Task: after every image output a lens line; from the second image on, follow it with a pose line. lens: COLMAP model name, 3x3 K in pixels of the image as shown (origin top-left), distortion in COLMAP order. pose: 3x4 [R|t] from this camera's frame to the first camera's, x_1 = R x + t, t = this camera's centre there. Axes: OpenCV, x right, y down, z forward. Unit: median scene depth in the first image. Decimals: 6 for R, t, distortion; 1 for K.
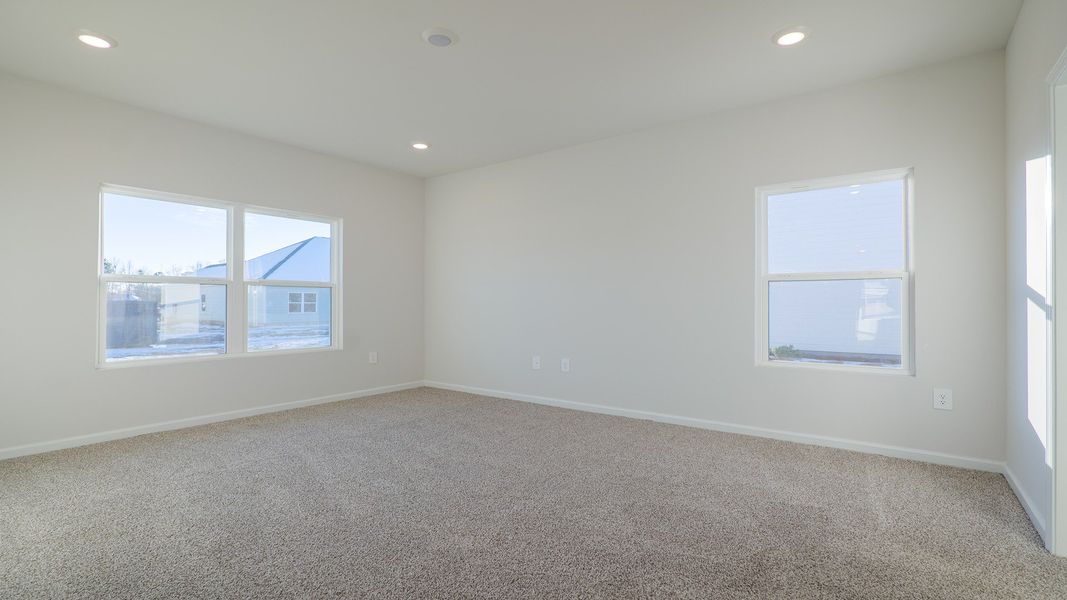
lens RADIAL K [[512.5, 0, 534.7], [0, 512.5, 300.4], [0, 0, 1]] dist [0.000808, 0.001029]
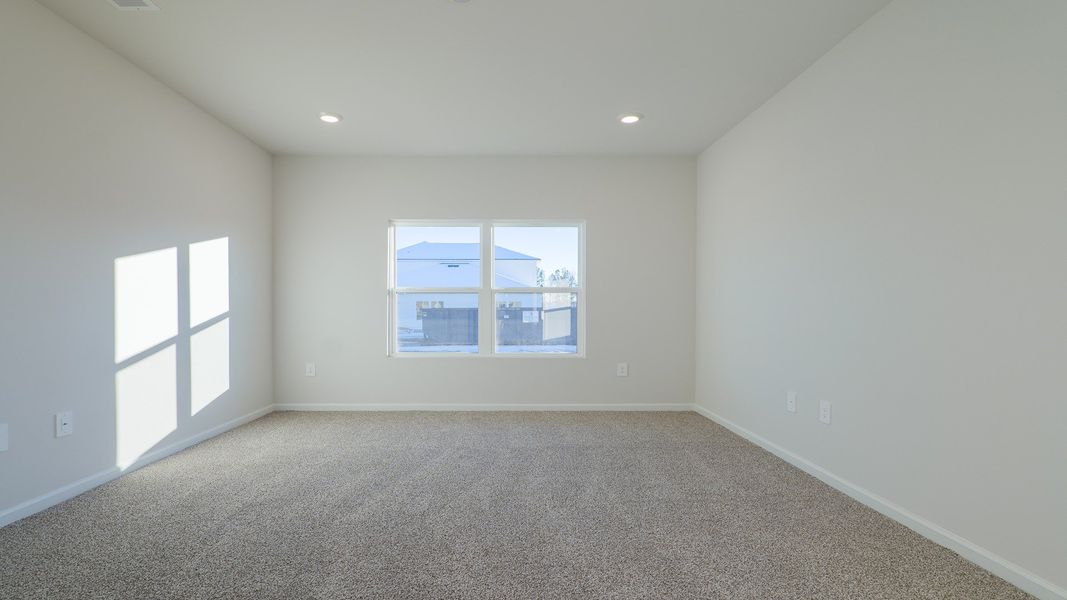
lens RADIAL K [[502.4, 0, 531.8], [0, 502.4, 298.7], [0, 0, 1]] dist [0.002114, 0.000286]
pose [[0.604293, -0.017741, -0.796565, 0.310049], [0.003190, 0.999798, -0.019848, 0.004291], [0.796756, 0.009453, 0.604227, 0.356617]]
